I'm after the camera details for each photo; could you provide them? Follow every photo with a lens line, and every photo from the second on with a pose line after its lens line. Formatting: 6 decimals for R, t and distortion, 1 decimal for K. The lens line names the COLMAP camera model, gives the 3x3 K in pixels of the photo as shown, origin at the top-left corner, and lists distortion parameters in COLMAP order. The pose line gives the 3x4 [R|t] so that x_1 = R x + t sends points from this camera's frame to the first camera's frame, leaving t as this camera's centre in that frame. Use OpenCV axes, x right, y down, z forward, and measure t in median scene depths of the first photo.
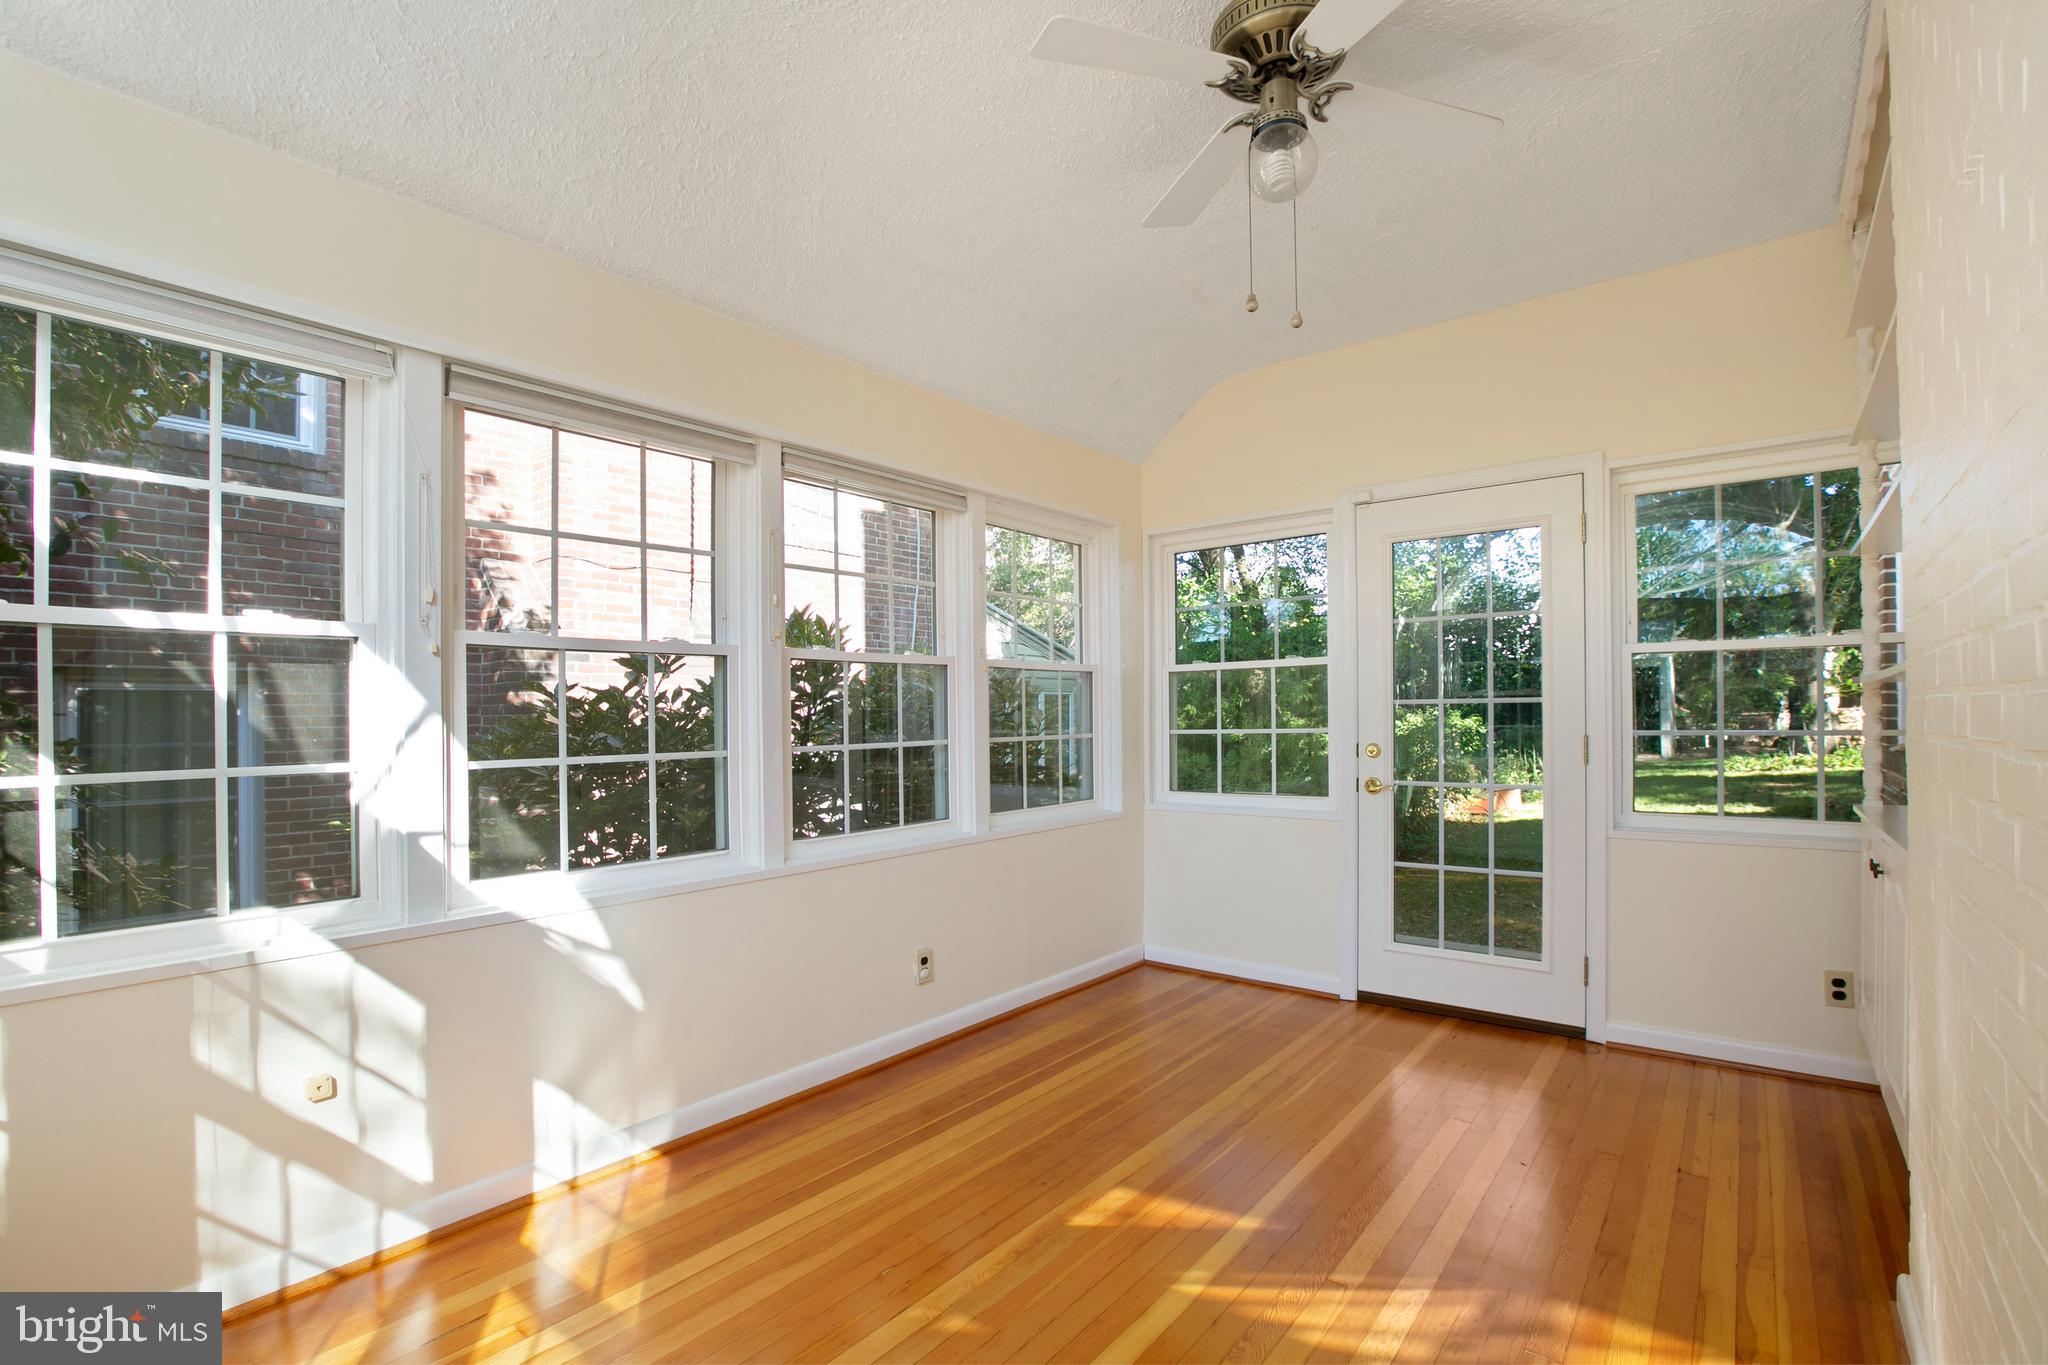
lens RADIAL K [[954.4, 0, 1033.4], [0, 954.4, 719.0], [0, 0, 1]] dist [-0.028771, 0.000086]
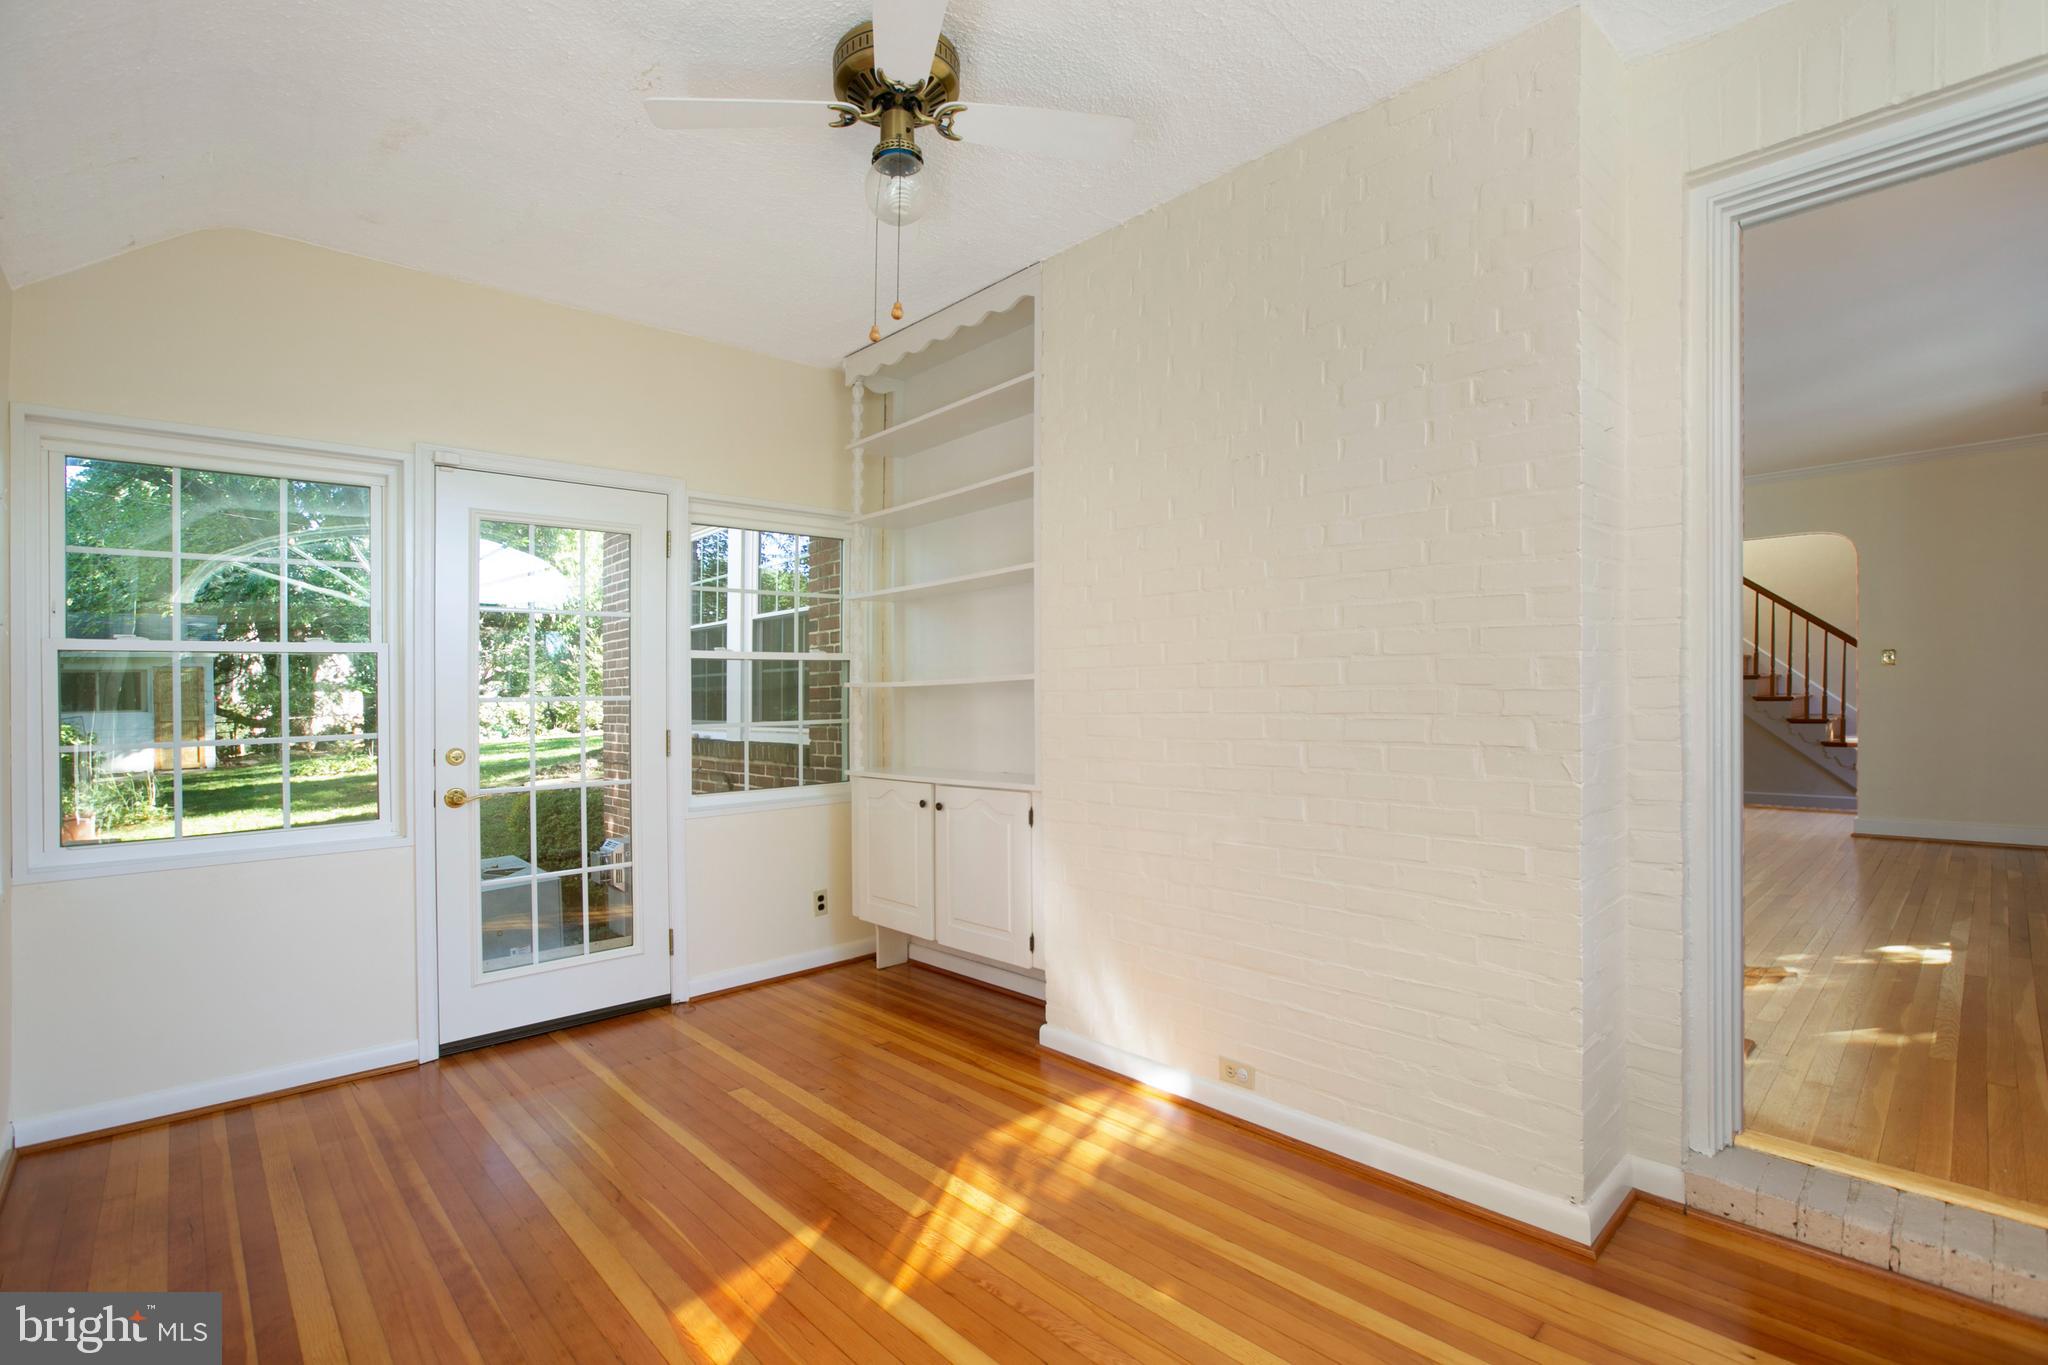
lens RADIAL K [[914.7, 0, 1053.7], [0, 914.7, 702.4], [0, 0, 1]] dist [-0.019930, 0.000063]
pose [[0.135479, 0.006591, 0.990758, -0.544186], [0.017264, 0.999810, -0.009012, 0.000991], [-0.990630, 0.018325, 0.135340, 0.509680]]
